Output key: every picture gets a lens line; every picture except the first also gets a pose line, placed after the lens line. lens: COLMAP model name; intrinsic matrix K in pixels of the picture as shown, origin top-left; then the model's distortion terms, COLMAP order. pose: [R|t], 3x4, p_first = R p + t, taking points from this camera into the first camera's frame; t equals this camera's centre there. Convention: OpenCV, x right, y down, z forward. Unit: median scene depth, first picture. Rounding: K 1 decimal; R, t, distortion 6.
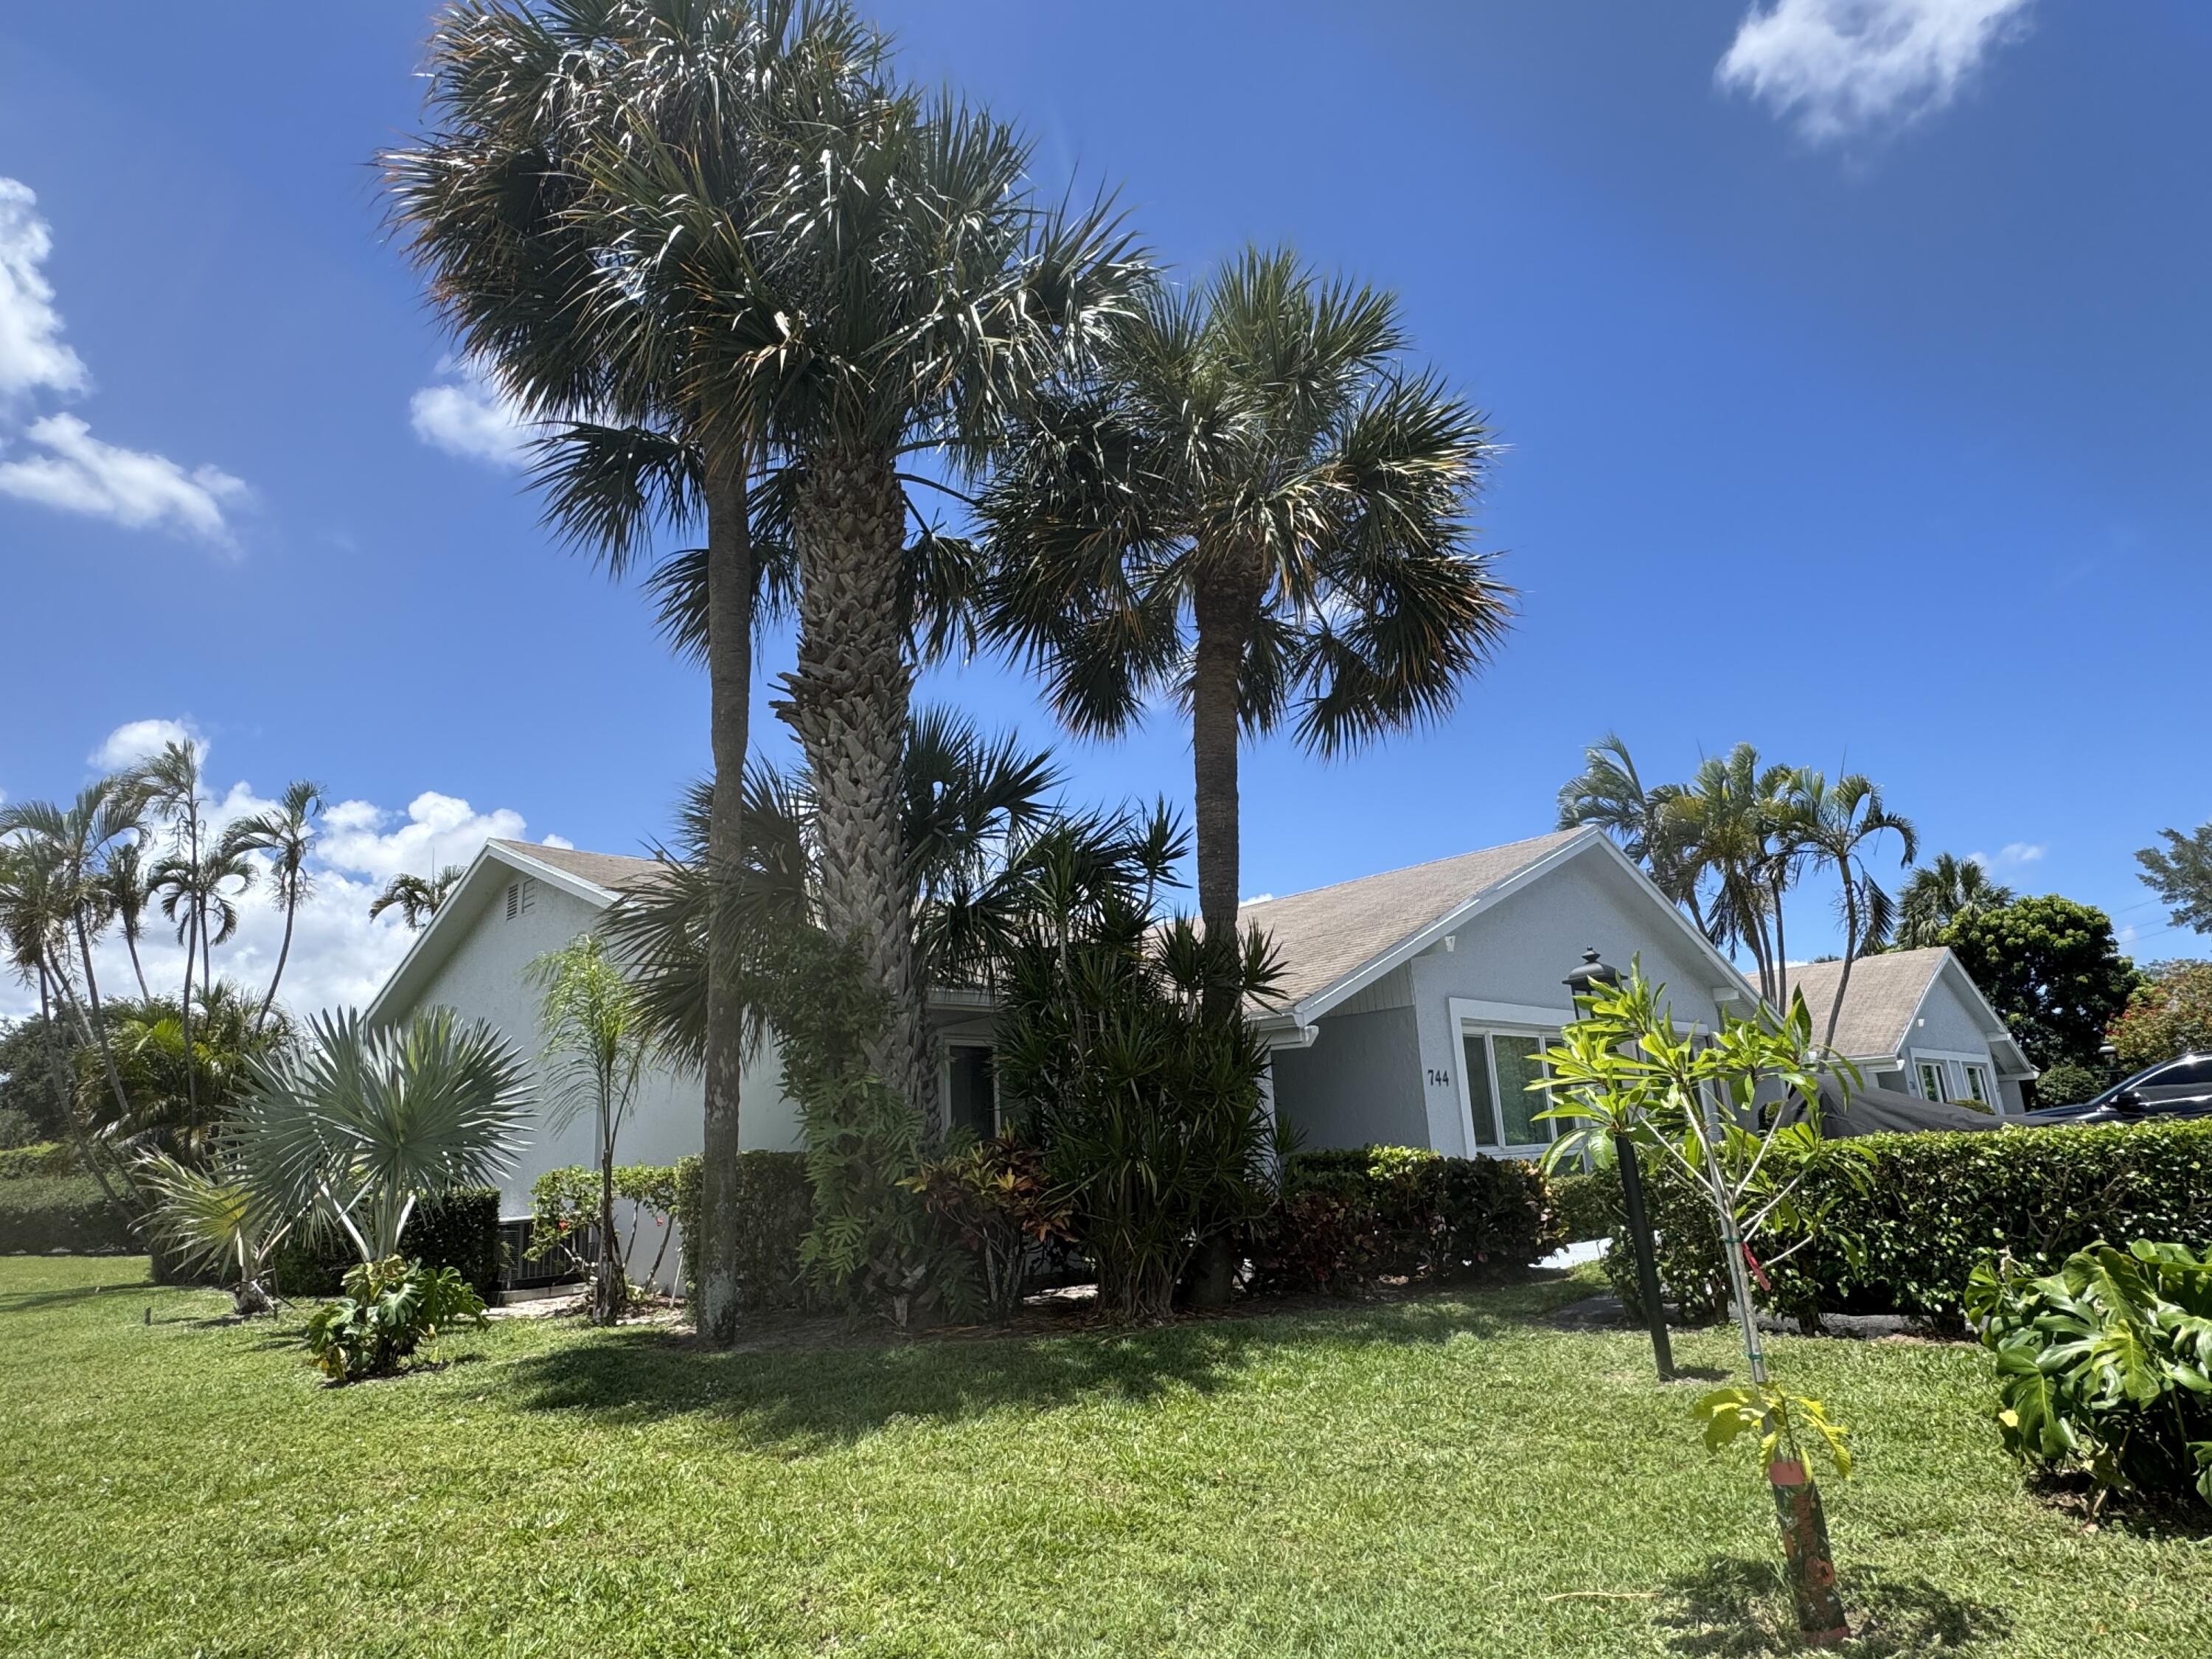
lens RADIAL K [[1280.3, 0, 1104.7], [0, 1280.3, 831.6], [0, 0, 1]] dist [-0.000173, -0.001452]
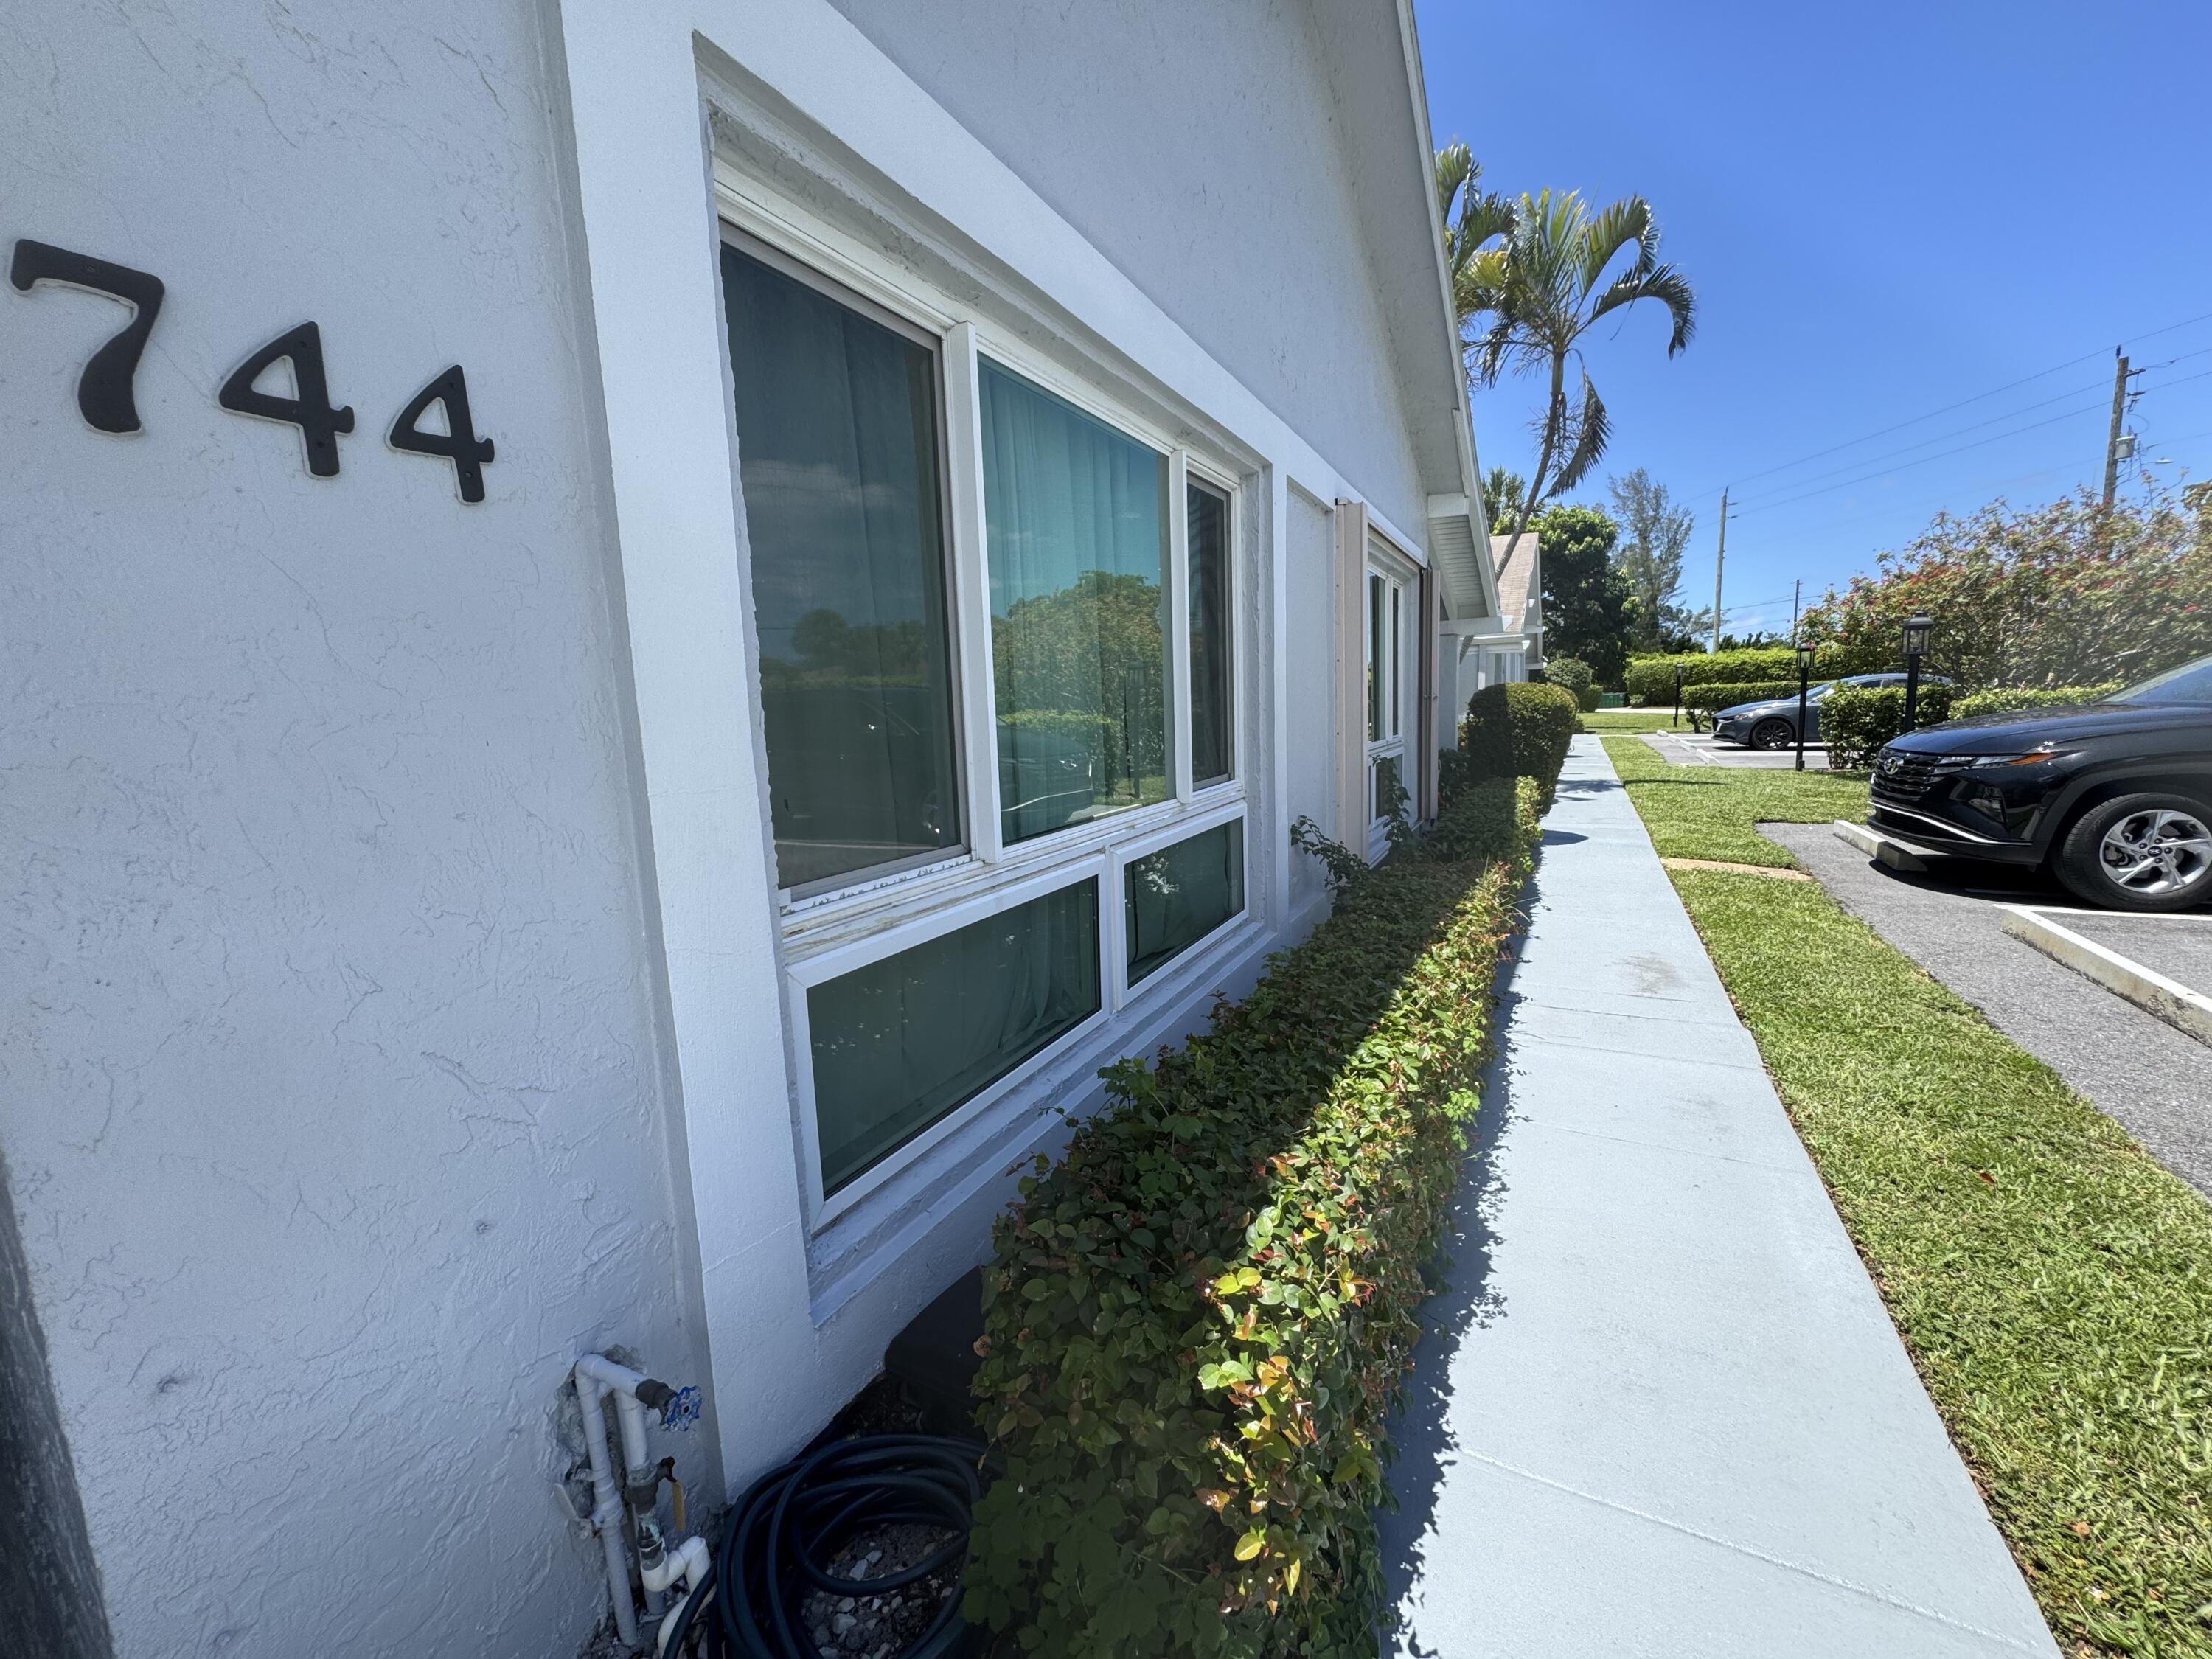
lens RADIAL K [[878.0, 0, 1106.8], [0, 878.0, 827.2], [0, 0, 1]] dist [-0.001090, -0.000046]
pose [[0.960078, -0.029830, 0.278137, 0.174867], [-0.075815, 0.929336, 0.361368, 0.111627], [-0.269262, -0.368029, 0.889973, 0.518508]]
